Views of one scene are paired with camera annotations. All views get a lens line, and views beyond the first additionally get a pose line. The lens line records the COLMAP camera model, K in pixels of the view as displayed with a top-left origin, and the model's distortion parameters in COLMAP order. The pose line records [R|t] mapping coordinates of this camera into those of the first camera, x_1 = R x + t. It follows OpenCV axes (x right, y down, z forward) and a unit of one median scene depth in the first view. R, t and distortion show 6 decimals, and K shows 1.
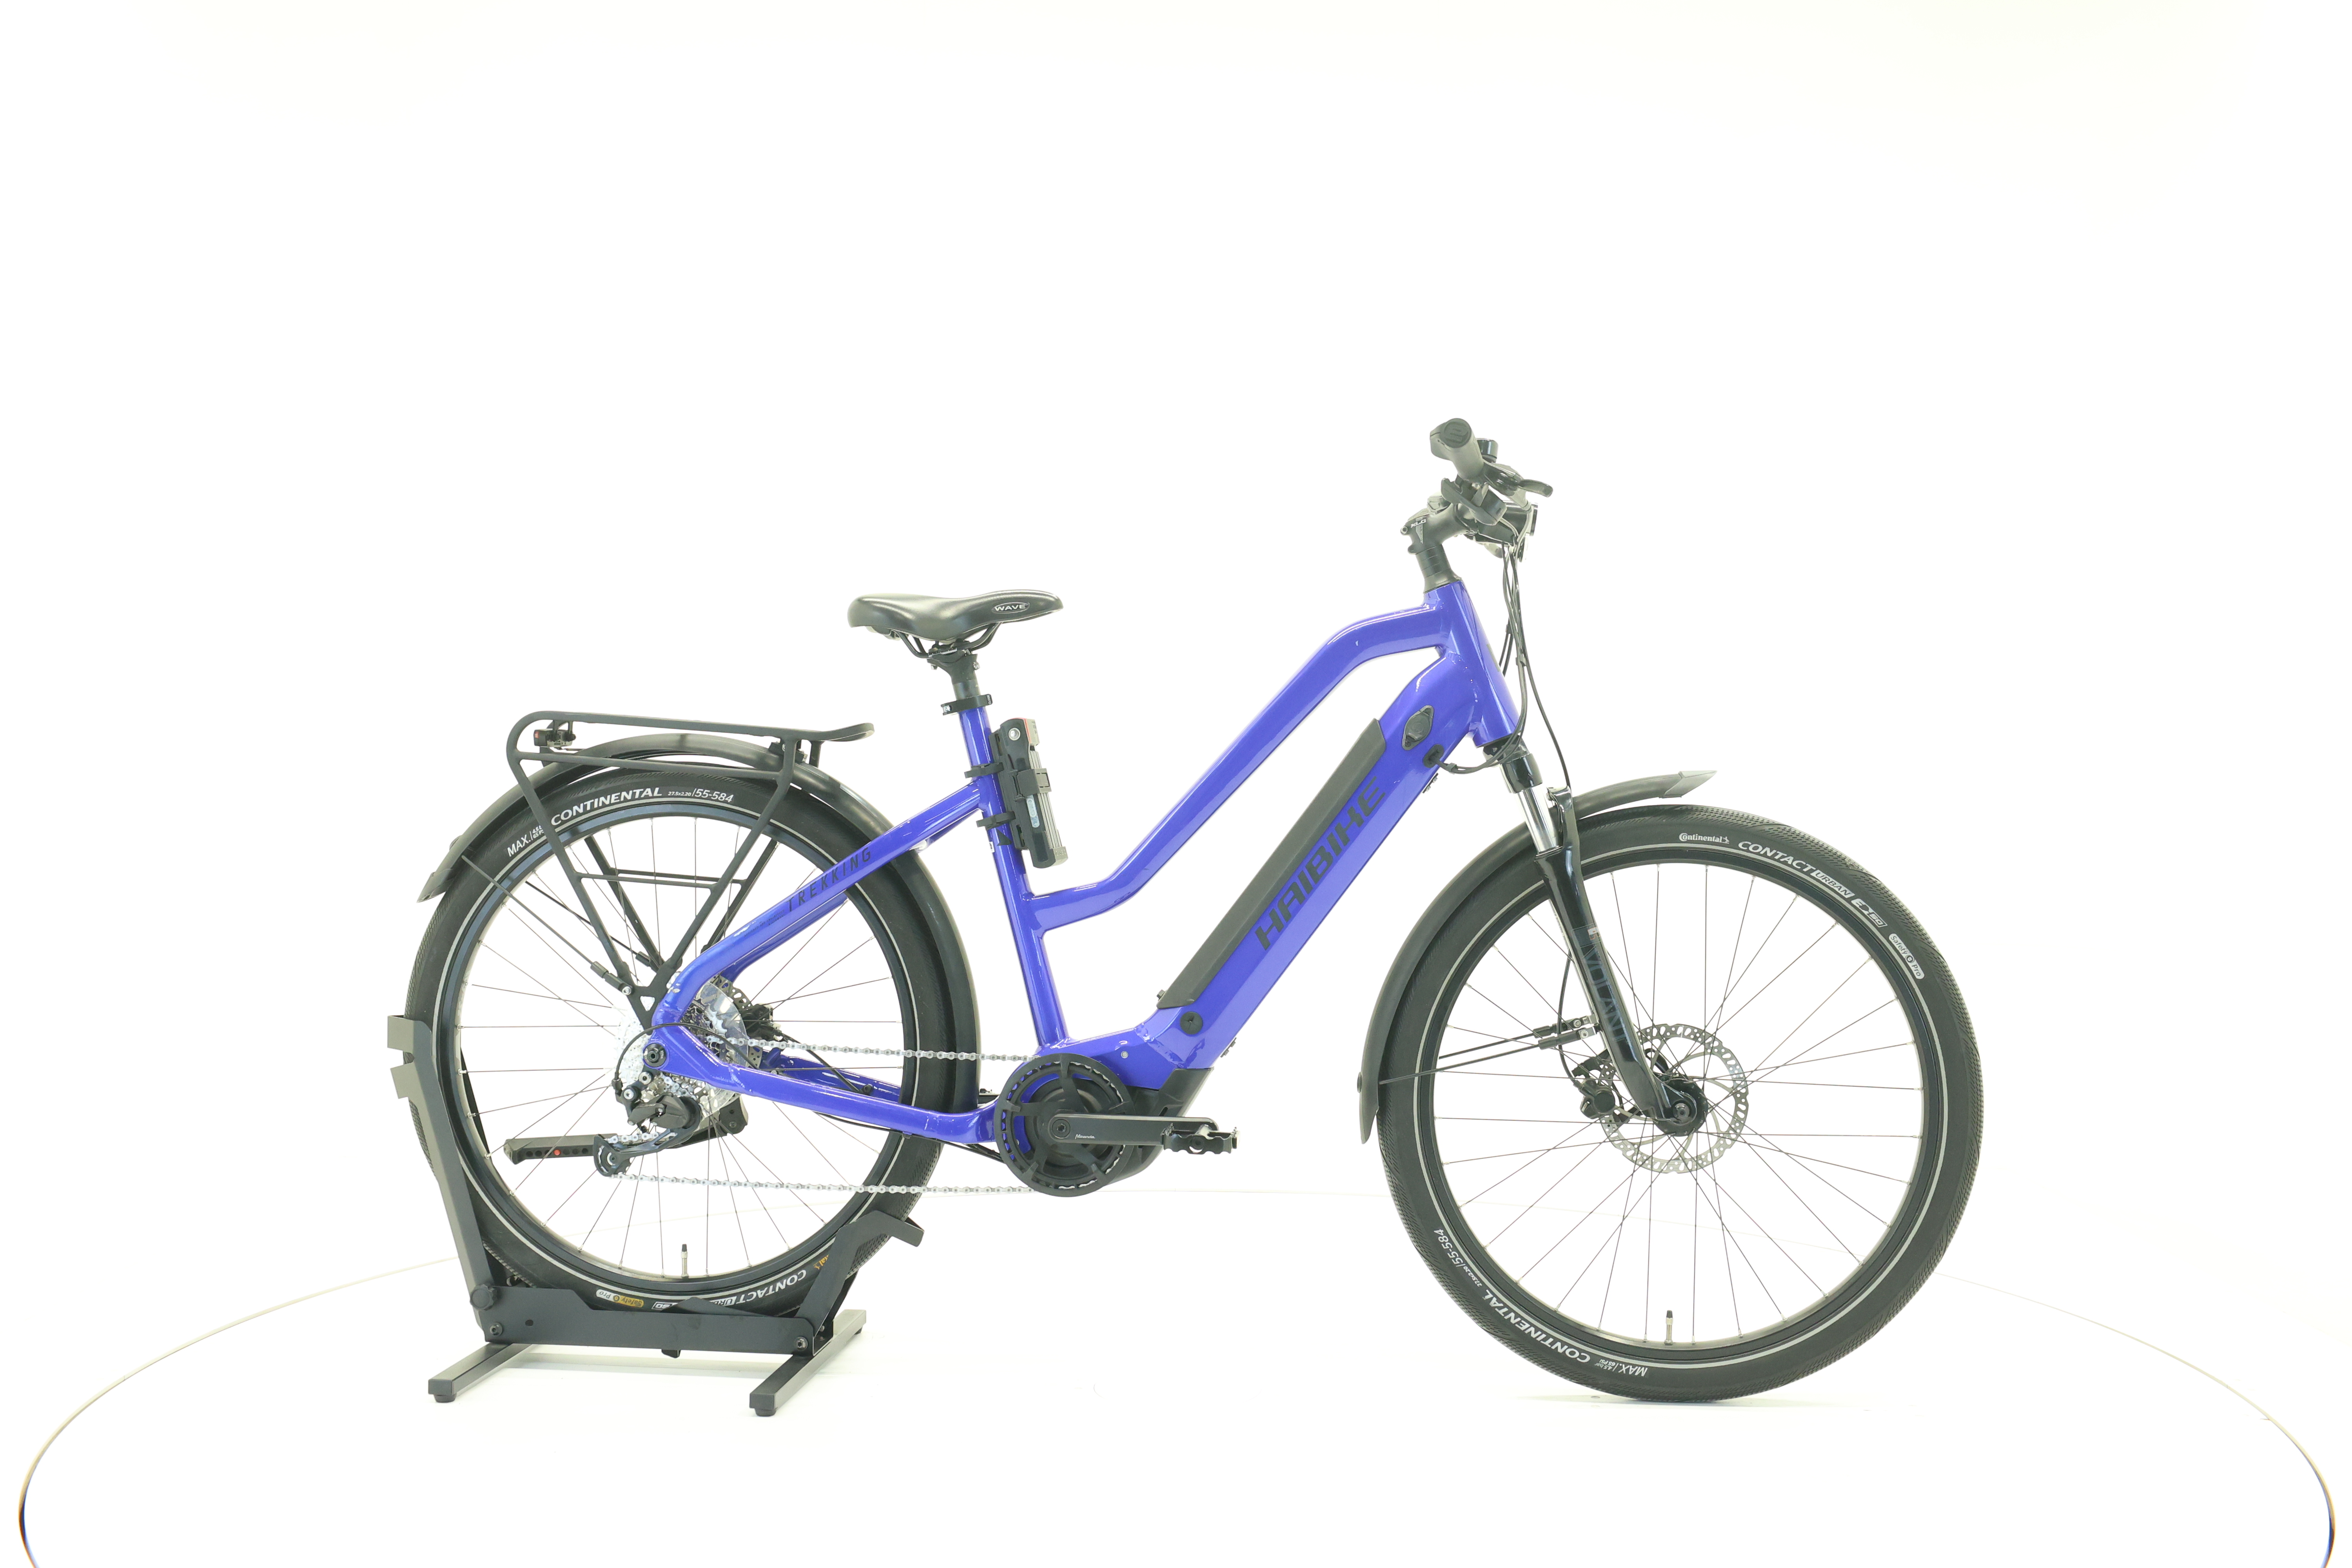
lens RADIAL K [[2501.8, 0, 1178.4], [0, 2501.8, 775.5], [0, 0, 1]] dist [-0.001424, 0.000000]
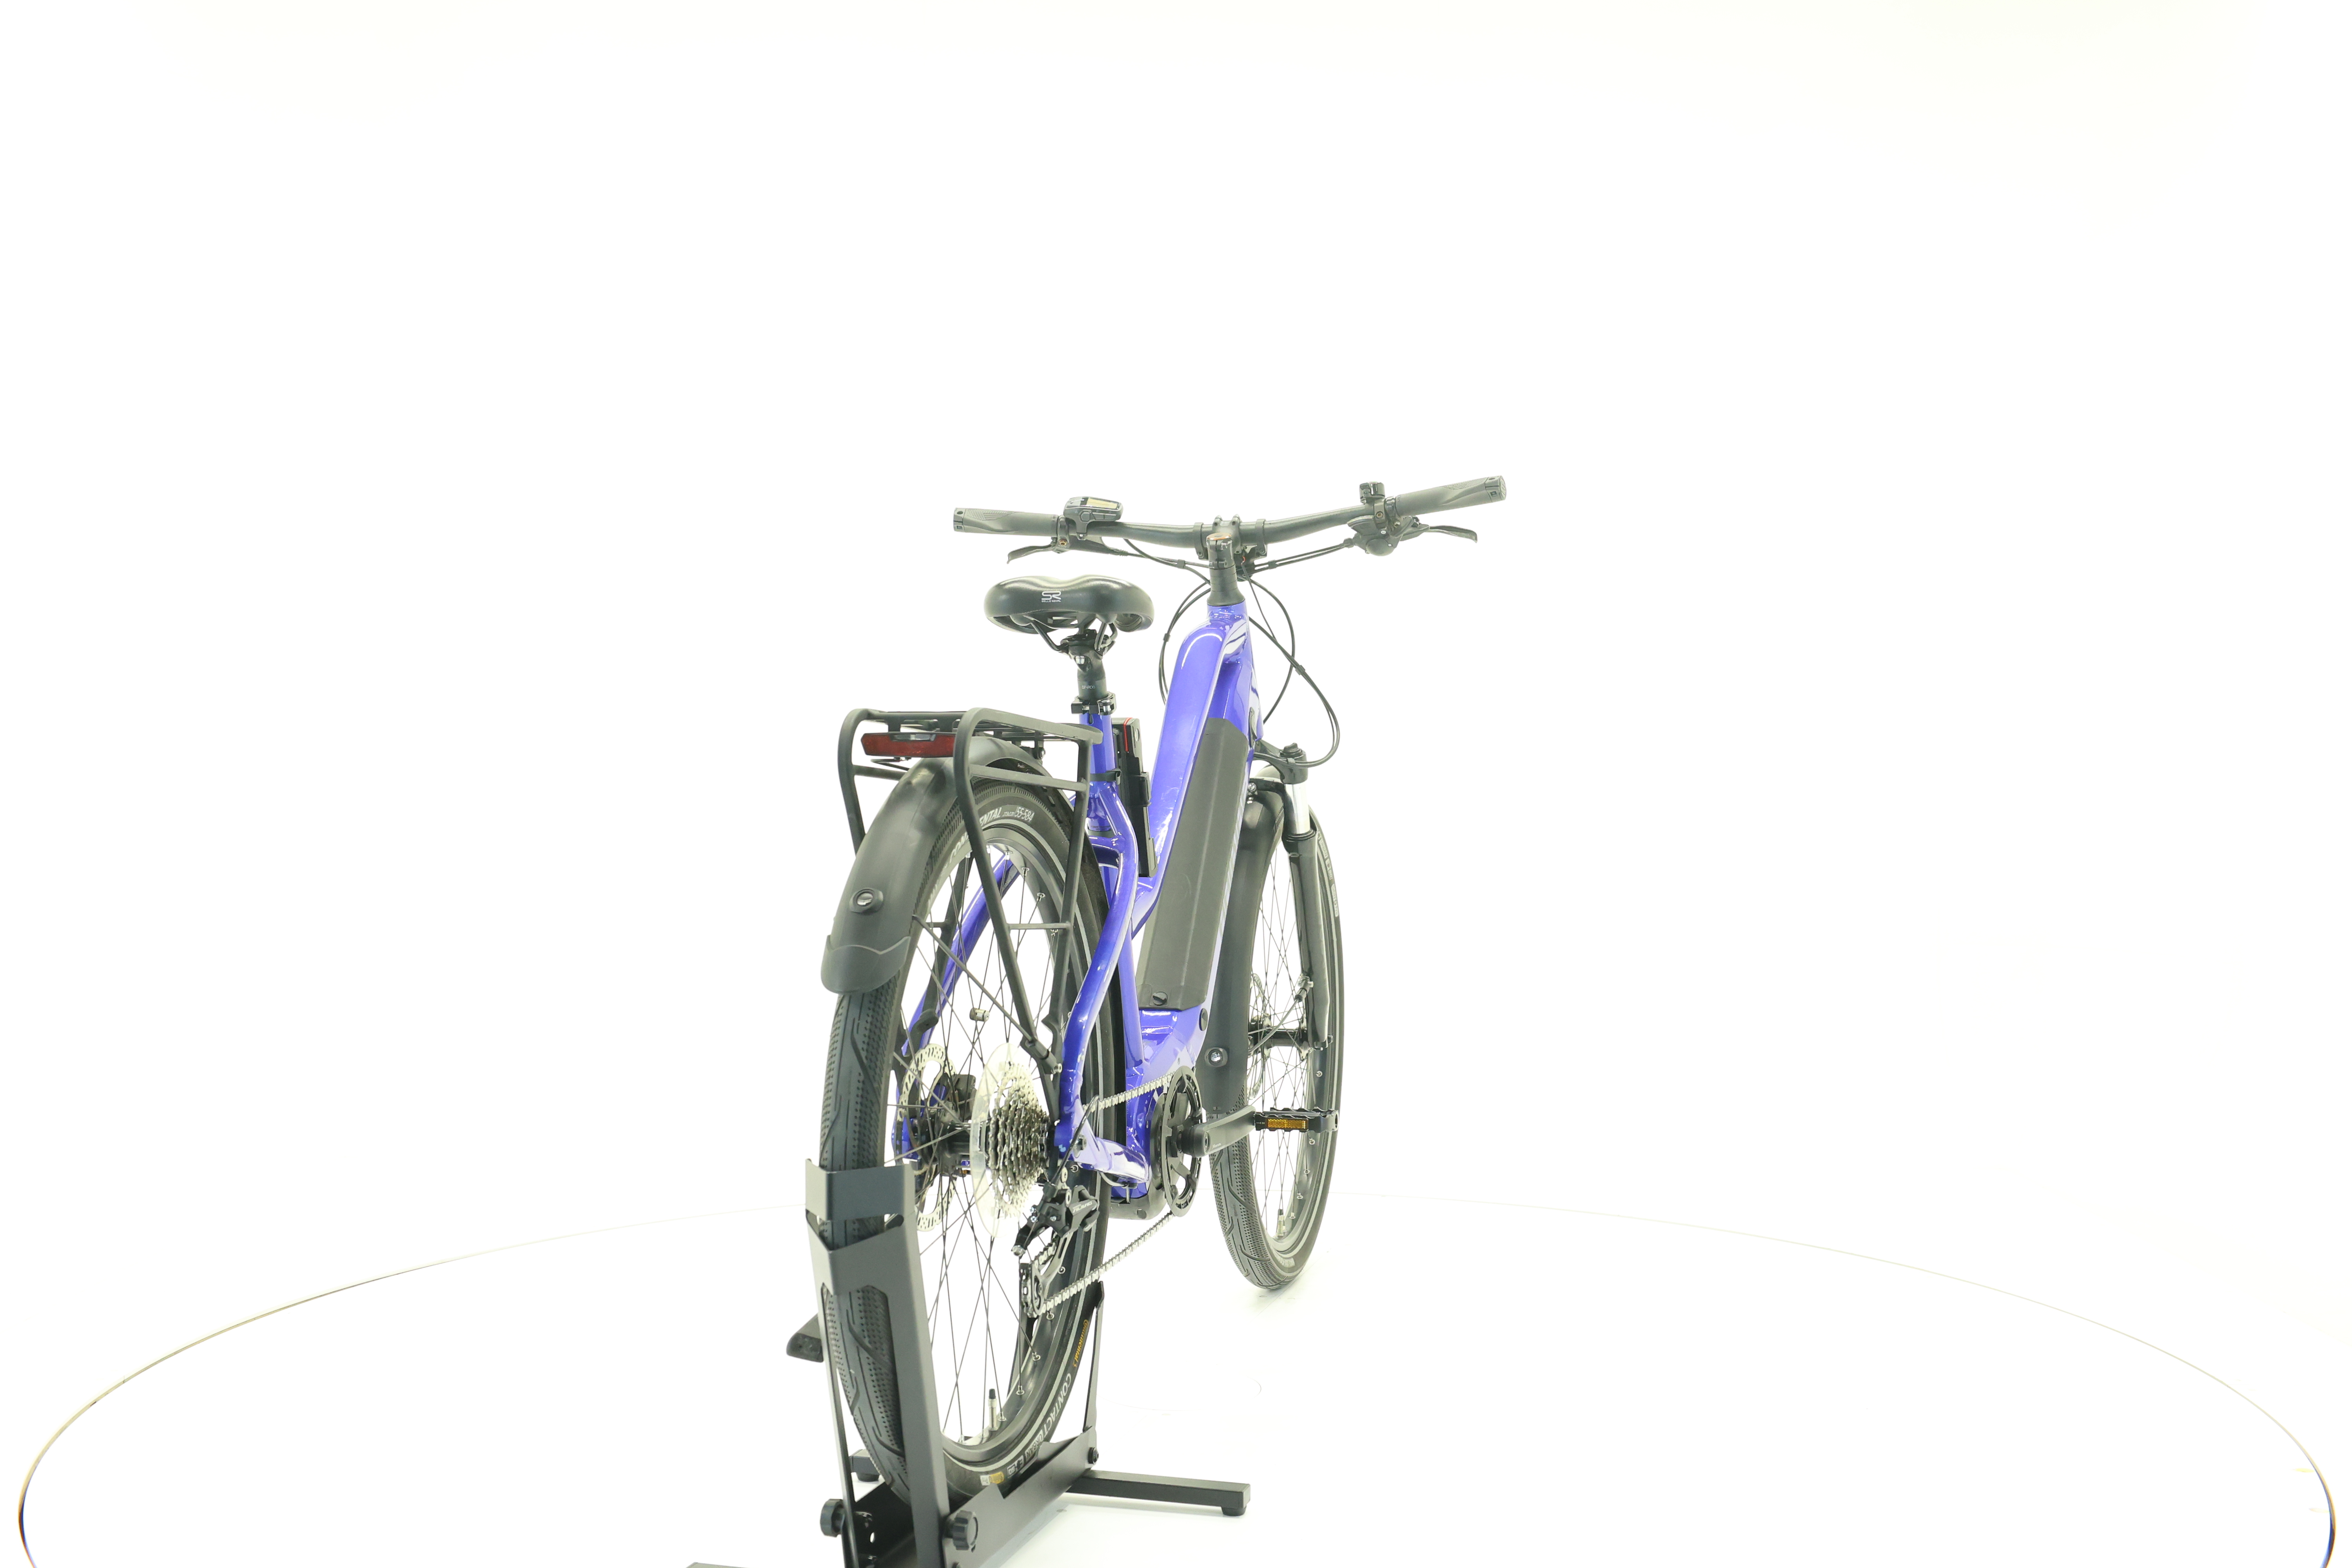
lens RADIAL K [[2501.8, 0, 1178.8], [0, 2501.8, 781.3], [0, 0, 1]] dist [-0.001424, 0.000000]
pose [[0.159911, -0.024315, 0.986832, -0.988805], [0.014888, 0.999642, 0.022218, -0.020155], [-0.987019, 0.011139, 0.160216, 0.842622]]
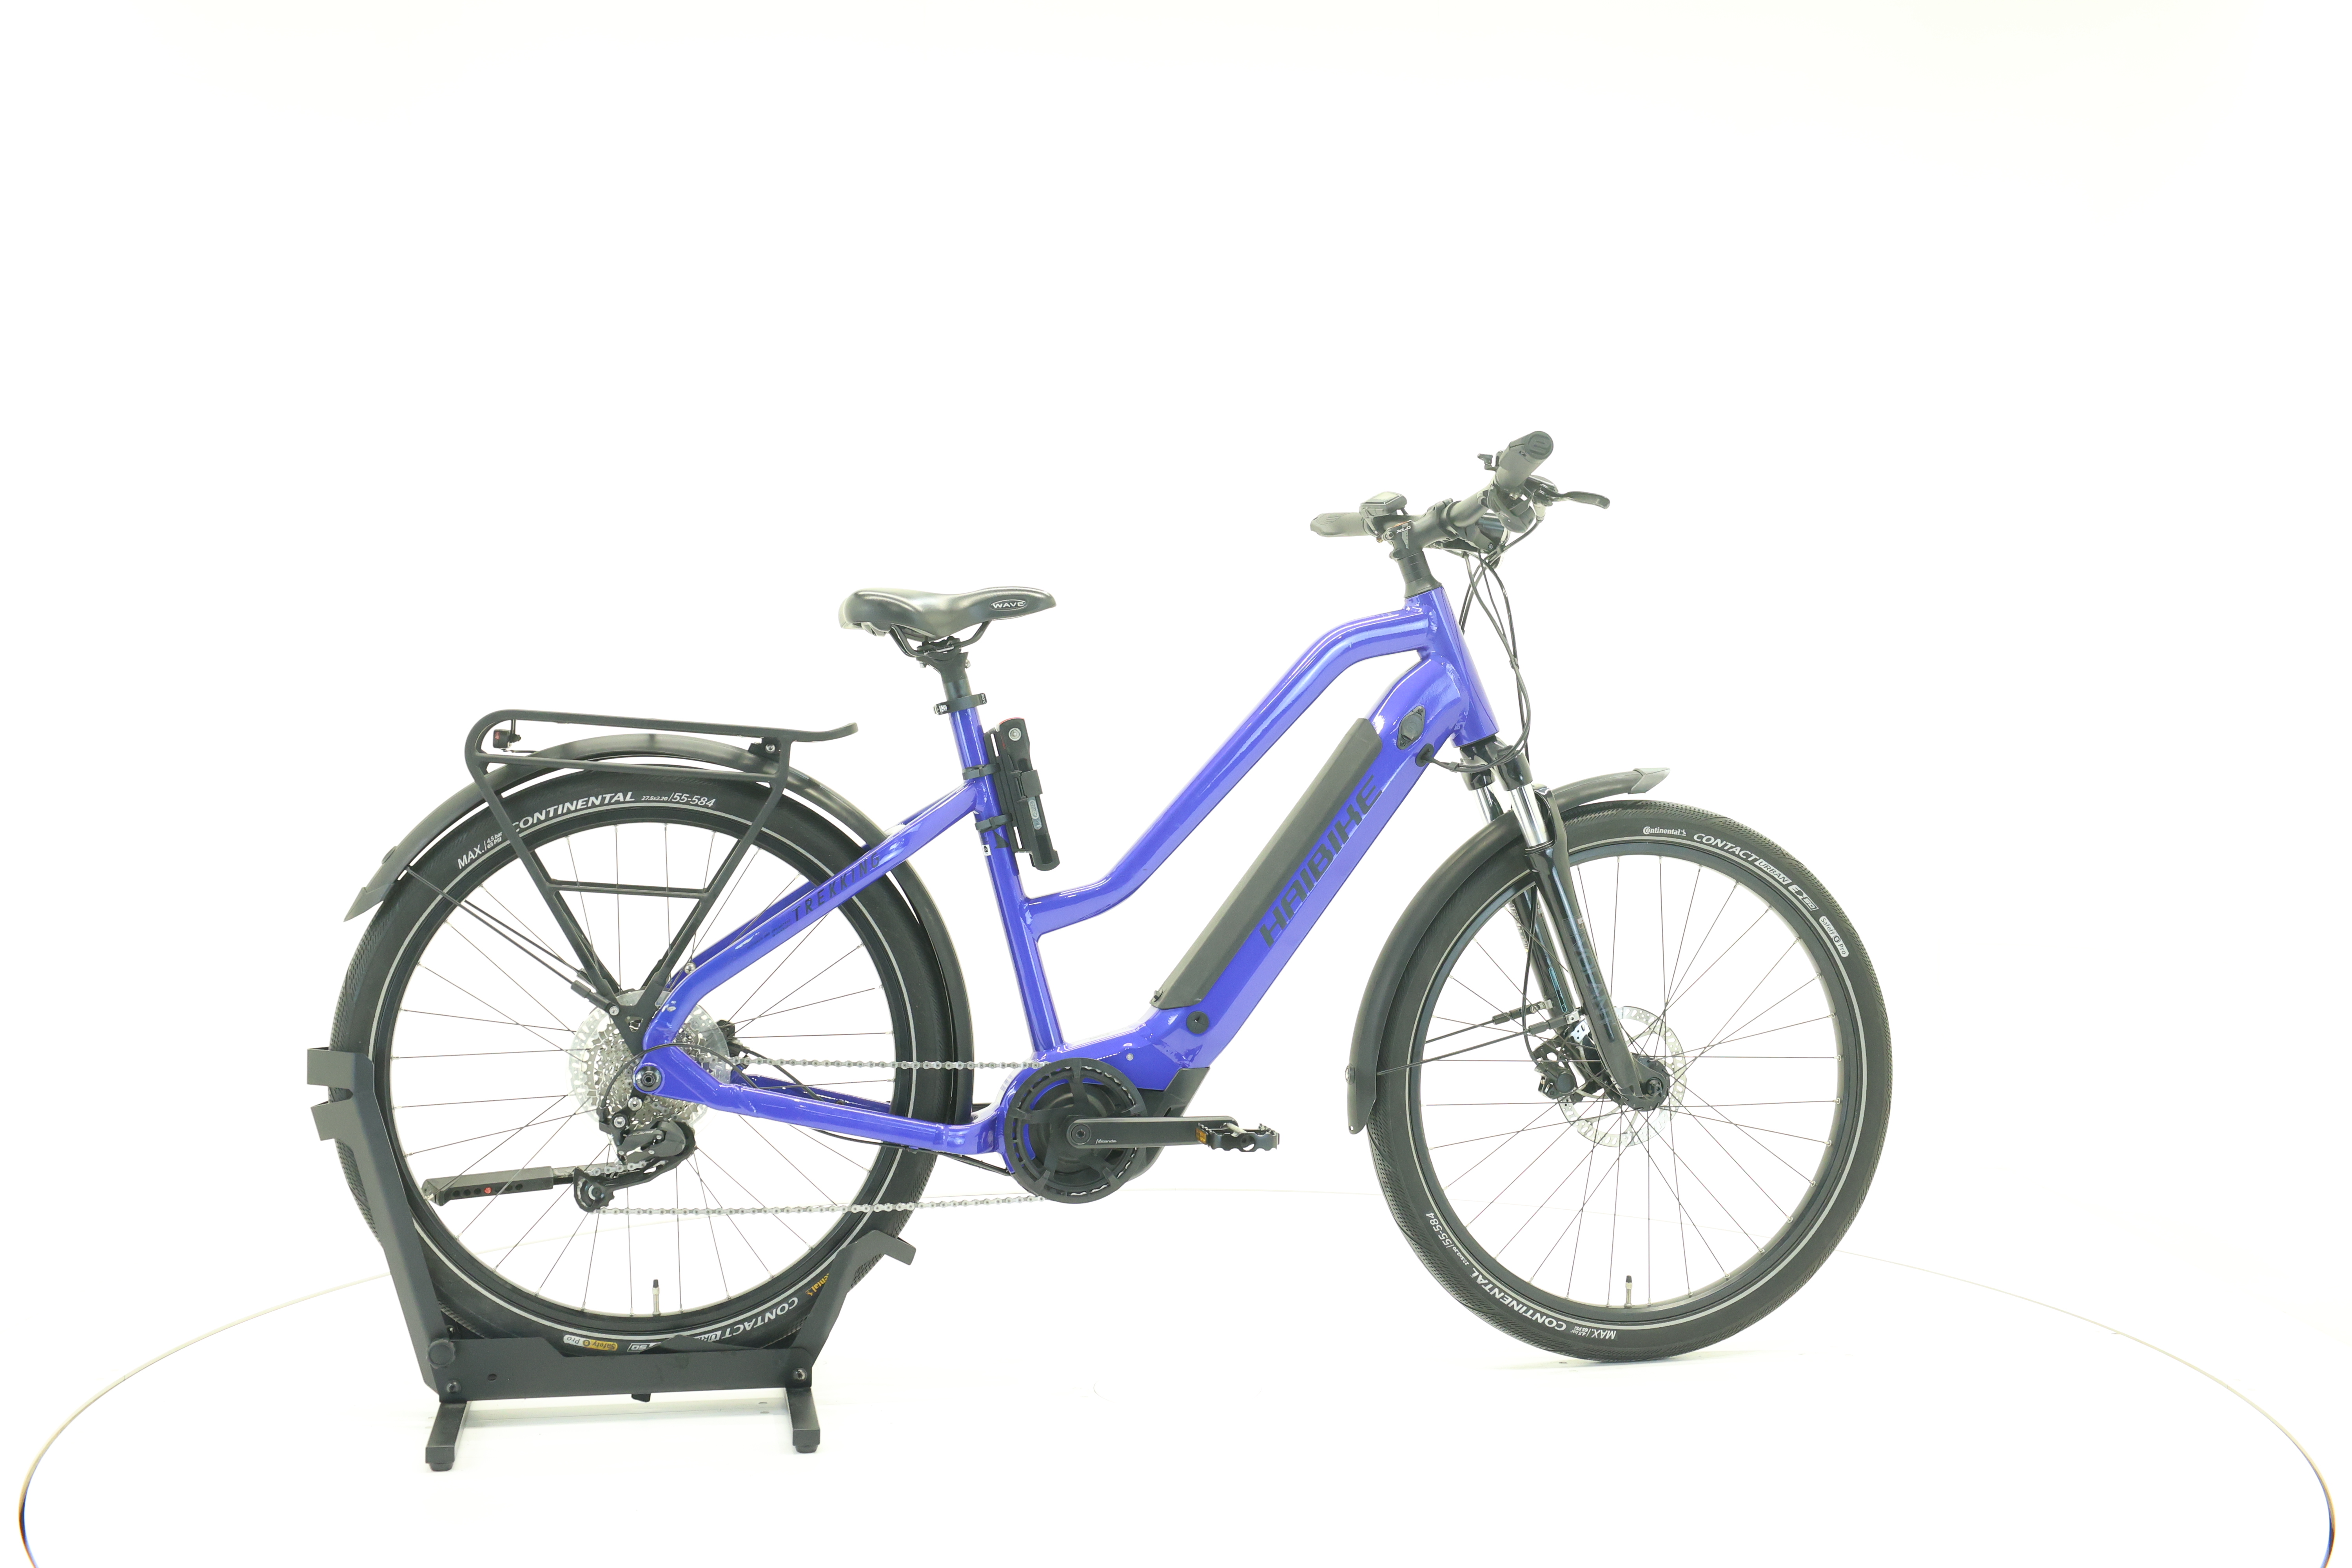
lens RADIAL K [[2501.8, 0, 1175.4], [0, 2501.8, 774.2], [0, 0, 1]] dist [-0.001424, 0.000000]
pose [[0.947990, -0.005984, 0.318243, -0.320211], [0.006337, 0.999980, -0.000073, -0.000469], [-0.318236, 0.002086, 0.948009, 0.052062]]
